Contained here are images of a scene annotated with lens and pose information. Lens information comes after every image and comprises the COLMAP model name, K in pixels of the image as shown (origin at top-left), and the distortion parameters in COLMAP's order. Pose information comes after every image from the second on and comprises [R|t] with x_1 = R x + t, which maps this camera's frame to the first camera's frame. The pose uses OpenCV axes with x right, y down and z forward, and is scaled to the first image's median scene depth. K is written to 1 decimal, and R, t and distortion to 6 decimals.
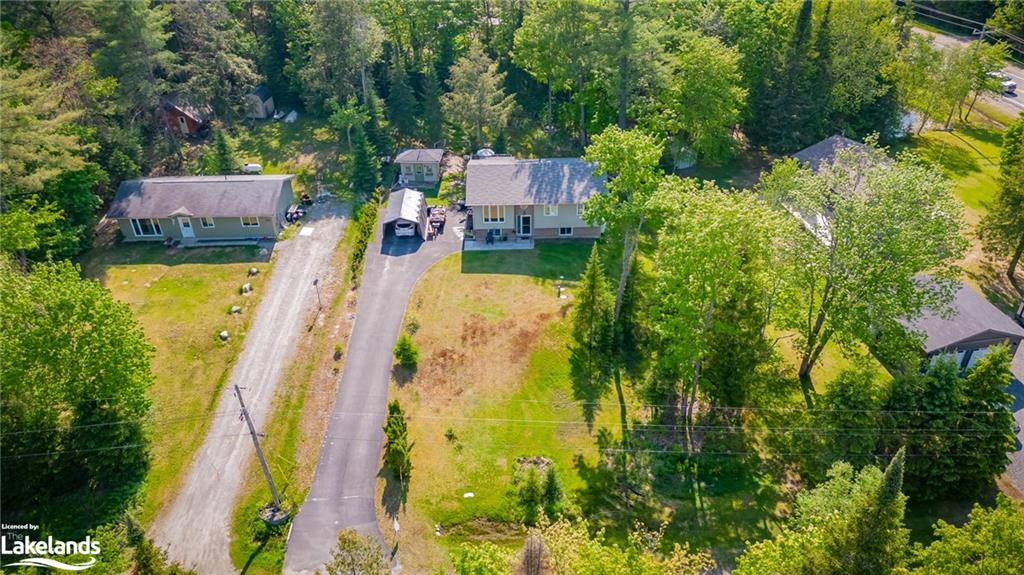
lens RADIAL K [[691.5, 0, 511.5], [0, 691.5, 288.0], [0, 0, 1]] dist [0.008815, 0.000085]
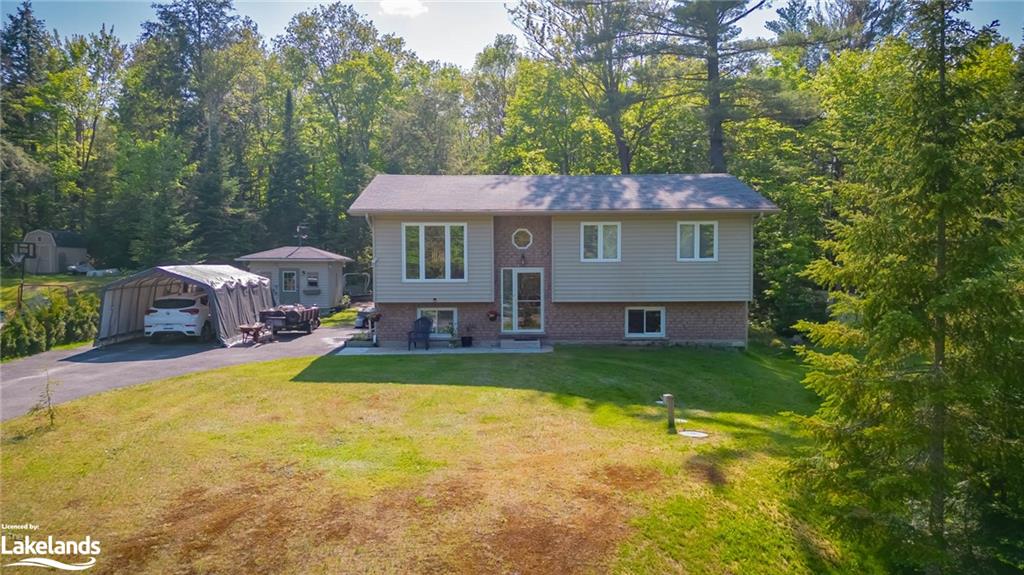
lens RADIAL K [[691.5, 0, 517.4], [0, 691.5, 286.2], [0, 0, 1]] dist [0.008815, 0.000085]
pose [[0.999887, 0.010618, 0.010602, 0.011934], [-0.003089, 0.837080, -0.547071, 0.092057], [-0.014684, 0.546977, 0.837019, 0.720165]]
